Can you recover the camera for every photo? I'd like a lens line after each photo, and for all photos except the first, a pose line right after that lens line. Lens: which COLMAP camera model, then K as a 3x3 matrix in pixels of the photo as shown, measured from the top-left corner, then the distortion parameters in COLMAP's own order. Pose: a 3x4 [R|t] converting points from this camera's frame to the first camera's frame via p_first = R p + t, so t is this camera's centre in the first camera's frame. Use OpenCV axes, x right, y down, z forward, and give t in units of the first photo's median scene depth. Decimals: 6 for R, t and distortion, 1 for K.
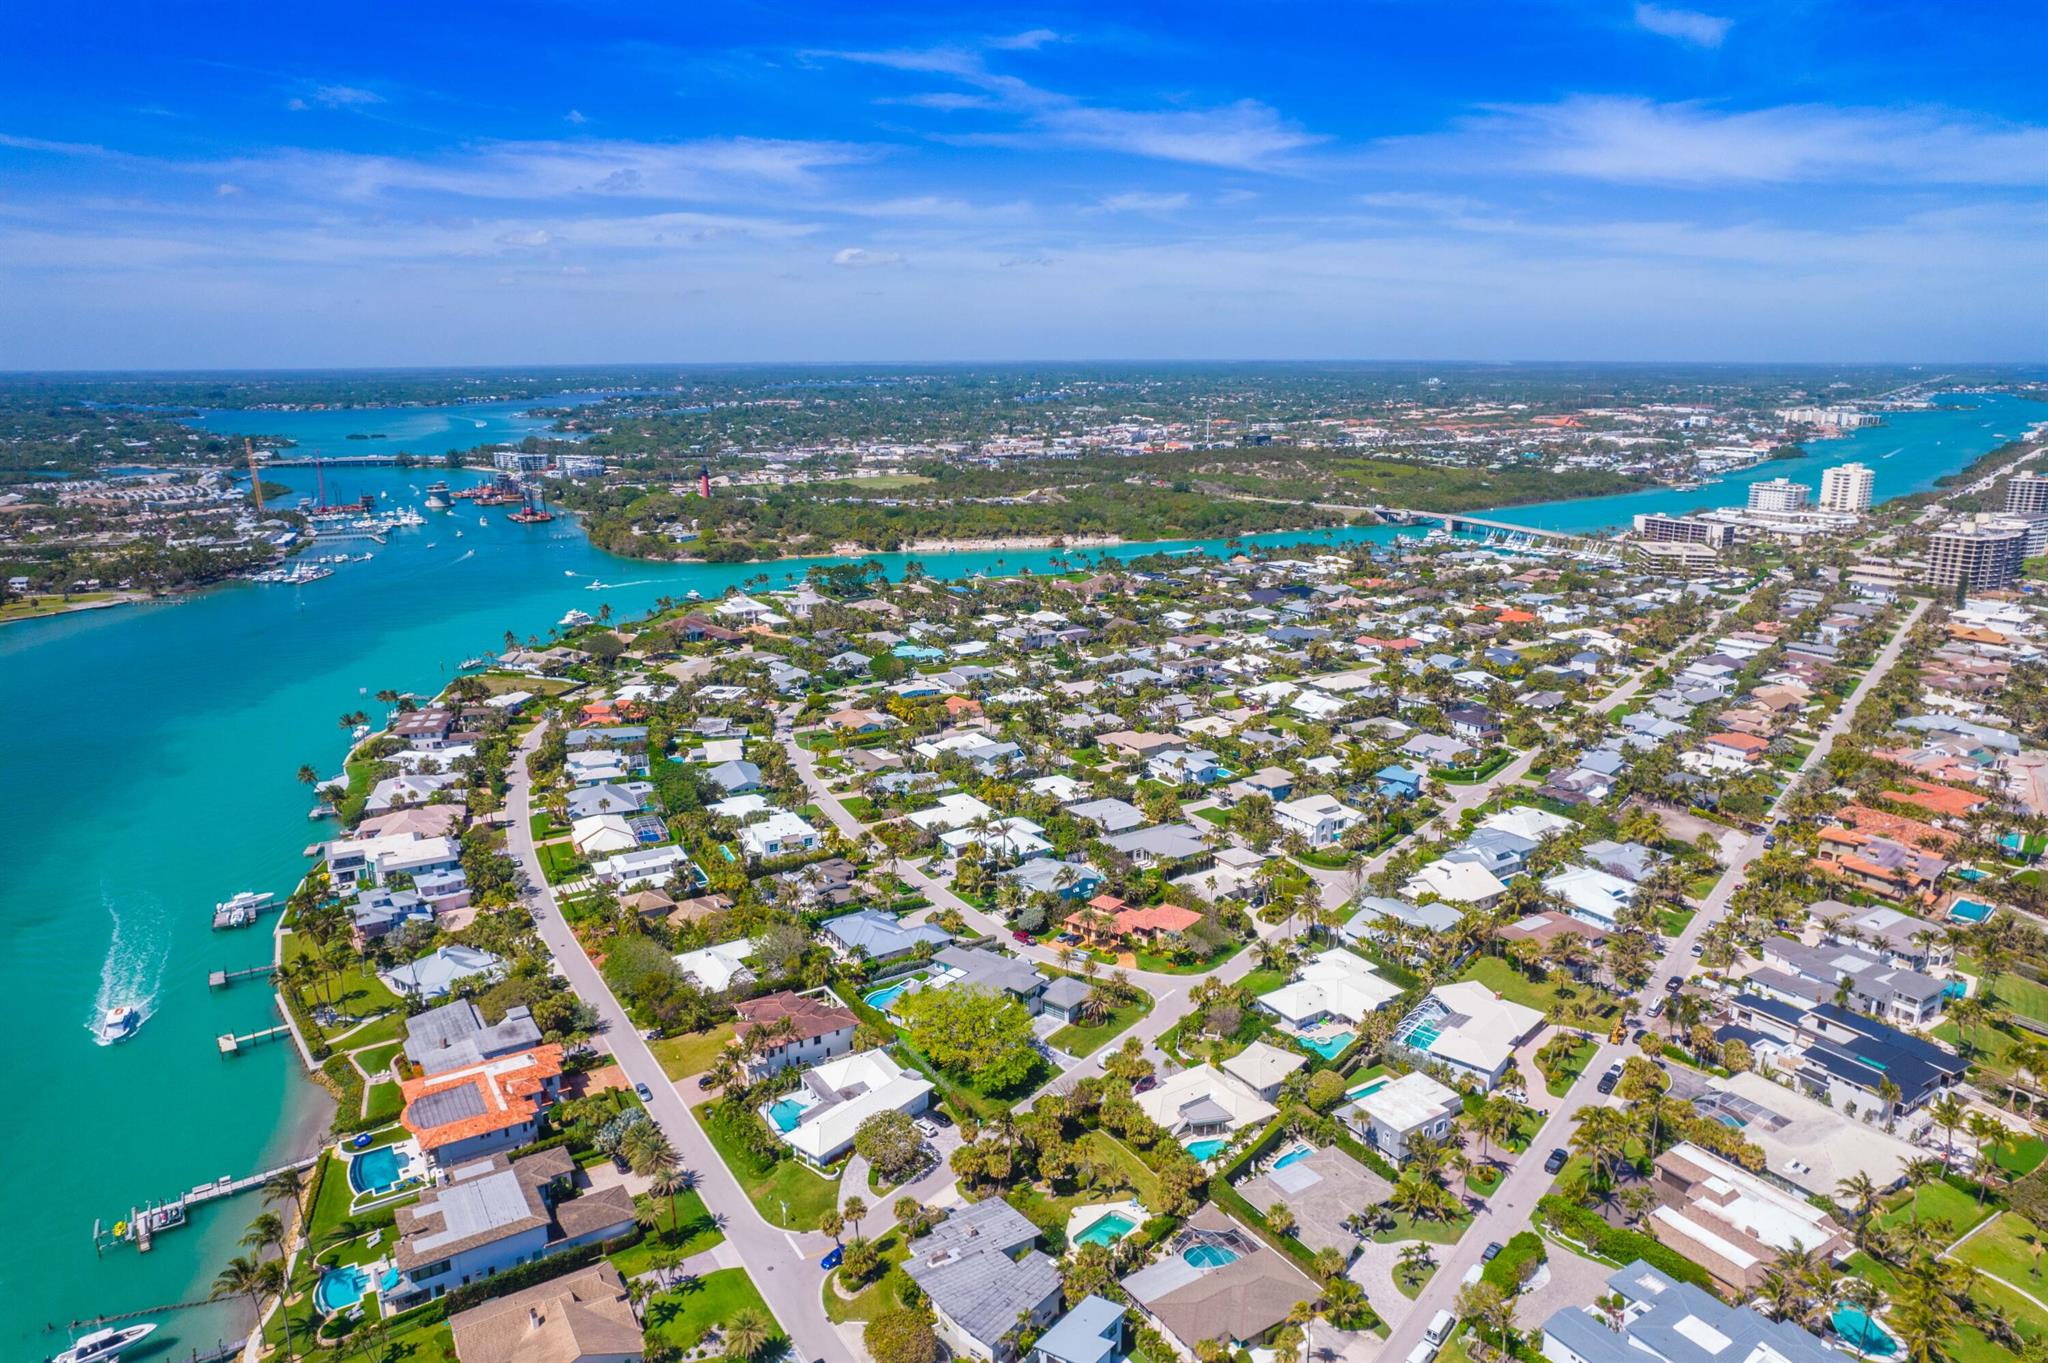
lens RADIAL K [[1310.2, 0, 1024.0], [0, 1310.2, 681.5], [0, 0, 1]] dist [-0.067704, 0.064347]
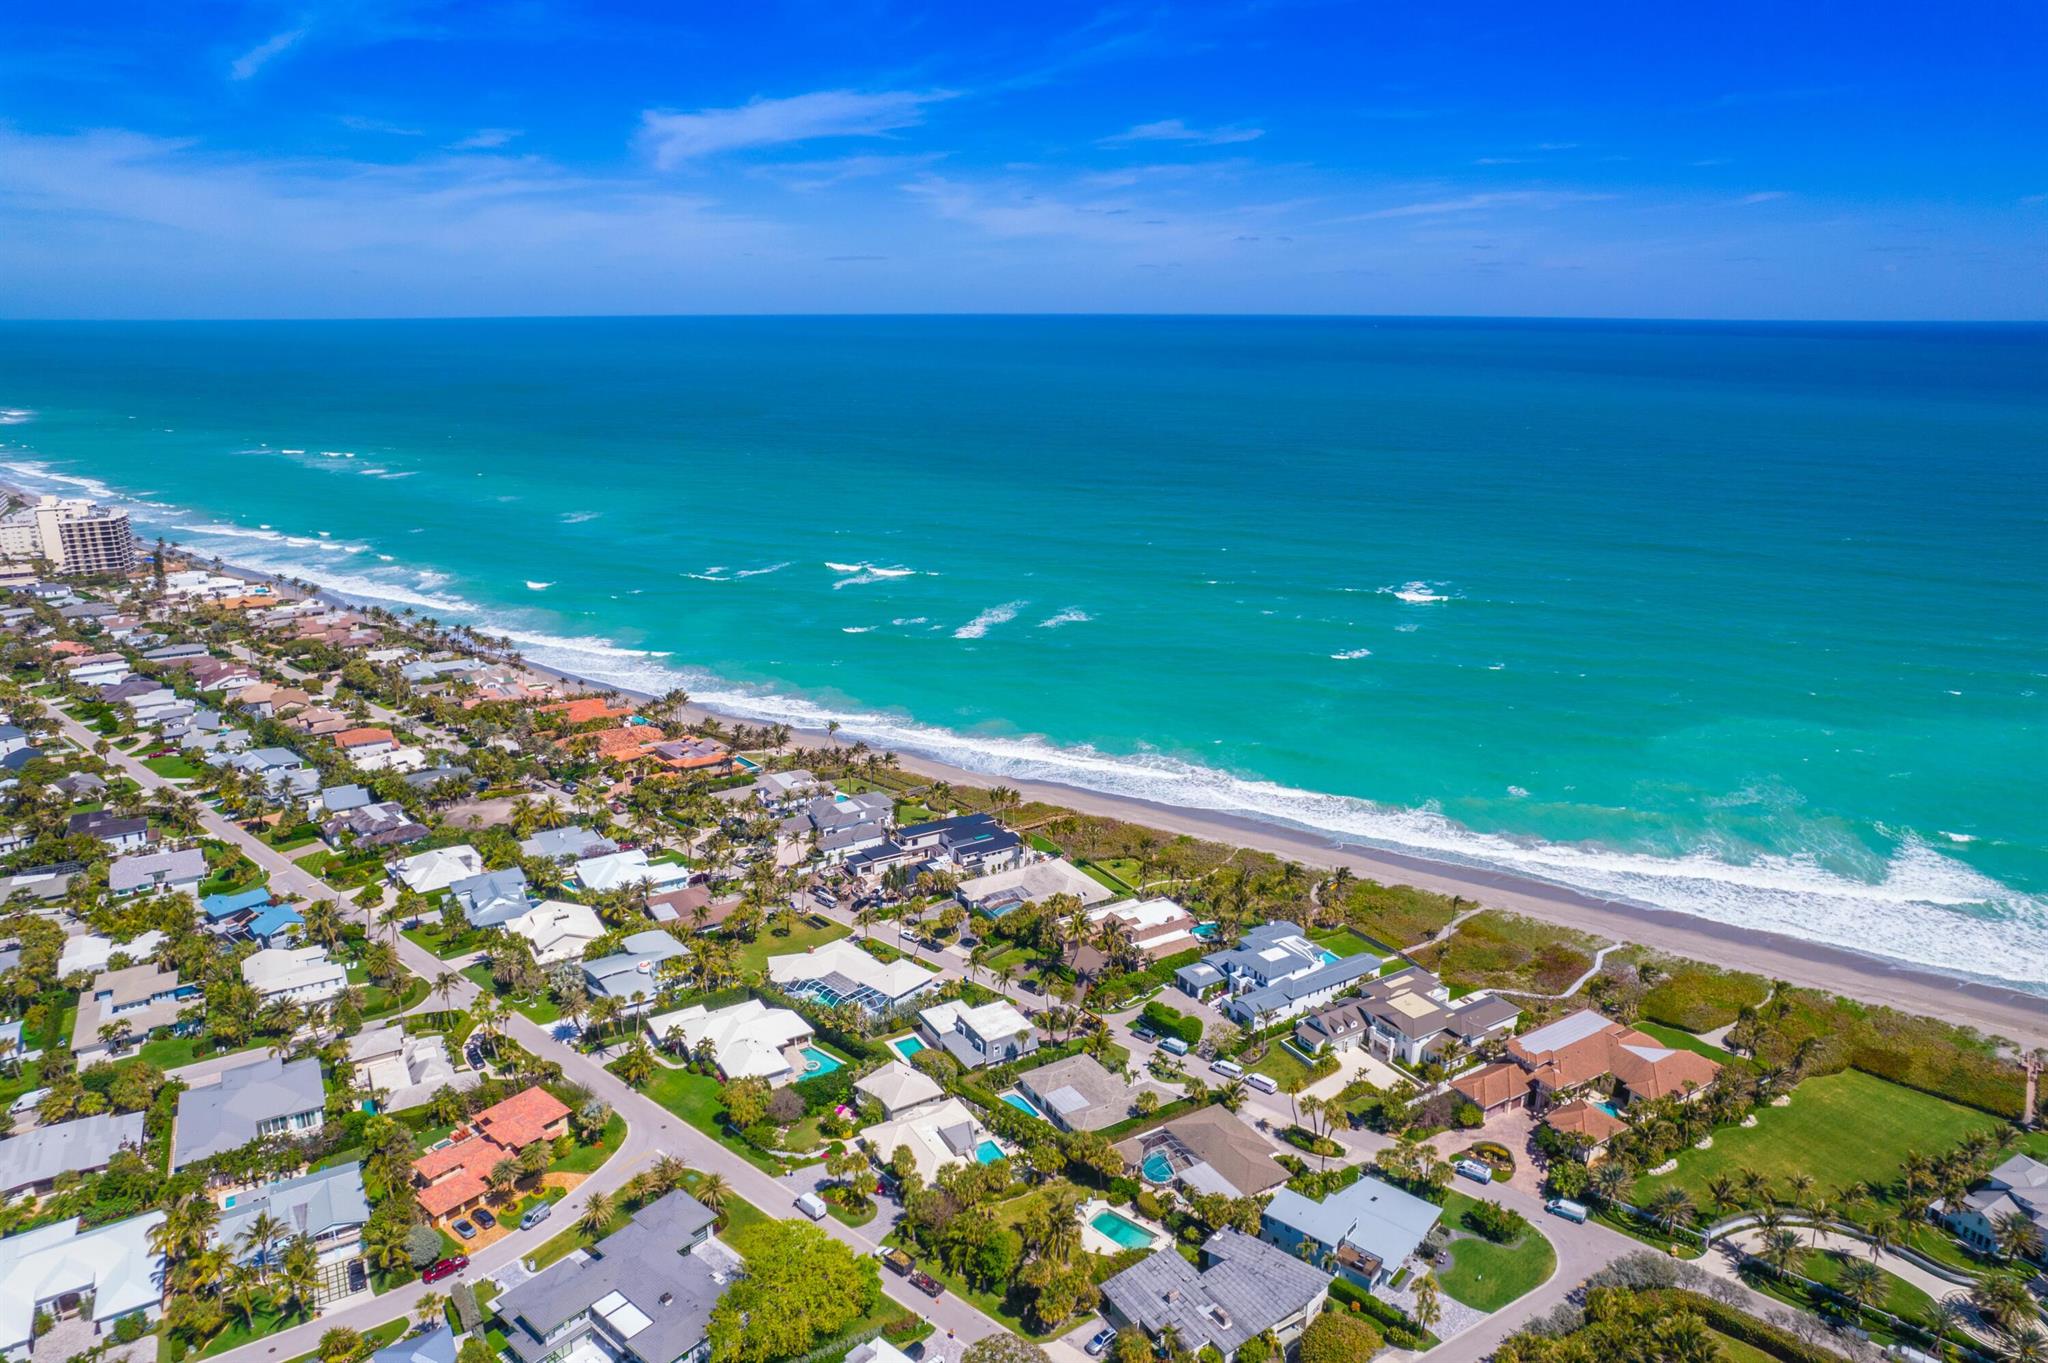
lens RADIAL K [[1310.2, 0, 1024.0], [0, 1310.2, 681.5], [0, 0, 1]] dist [-0.067704, 0.064347]
pose [[0.019150, -0.273798, 0.961597, -0.604643], [0.242452, 0.934338, 0.261208, -0.205120], [-0.969974, 0.228138, 0.084275, 0.659029]]
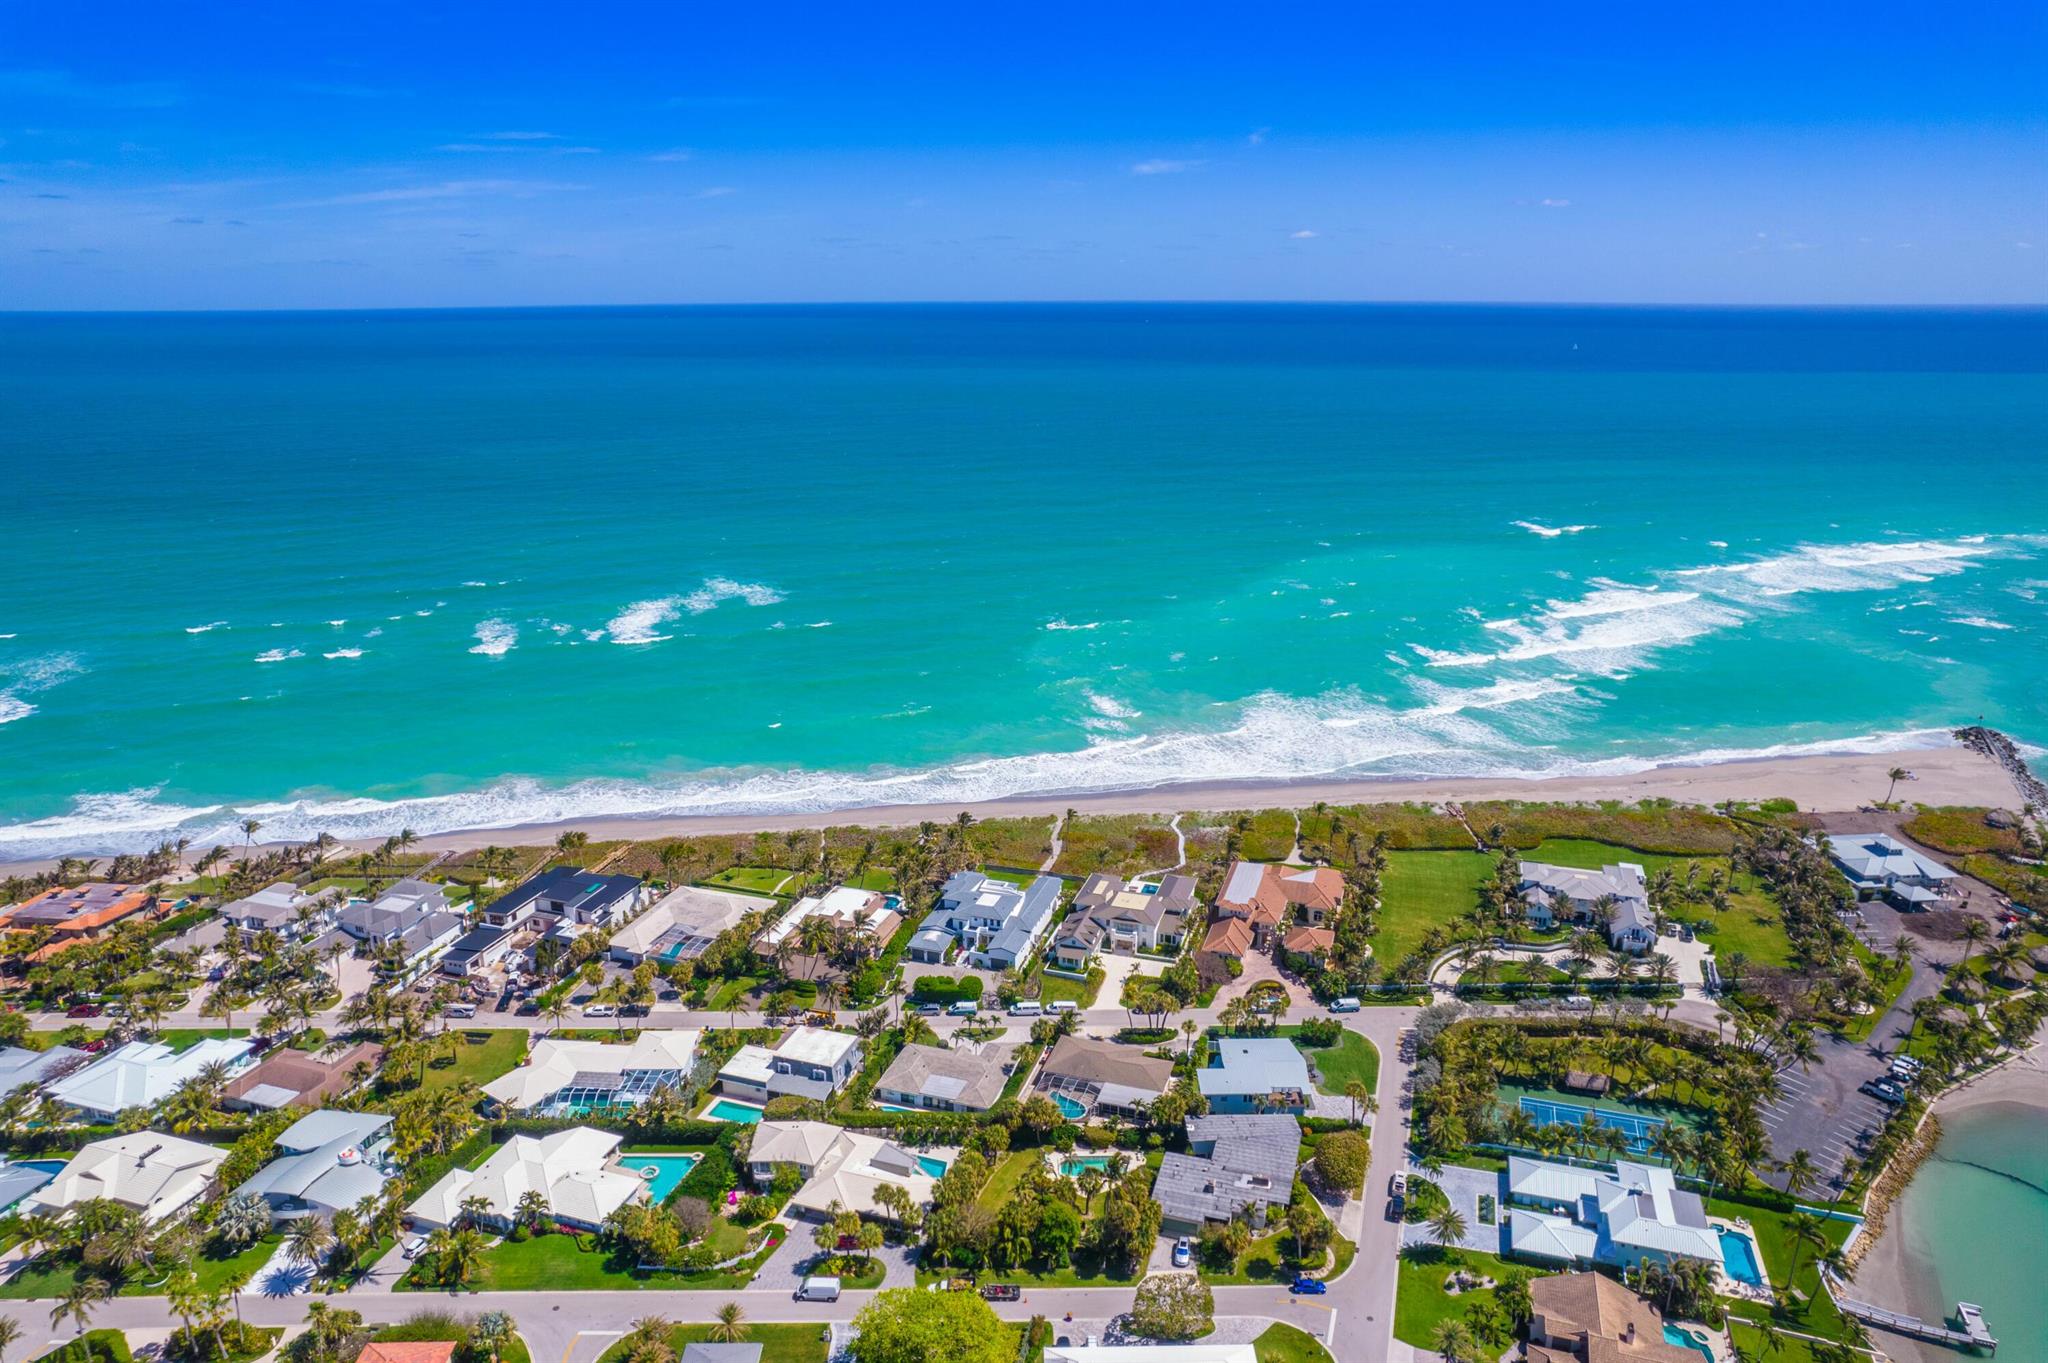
lens RADIAL K [[1310.2, 0, 1024.0], [0, 1310.2, 681.5], [0, 0, 1]] dist [-0.067704, 0.064347]
pose [[-0.636576, -0.214864, 0.740679, -0.458491], [0.193635, 0.885112, 0.423182, -0.302923], [-0.746510, 0.412808, -0.521836, 1.070427]]
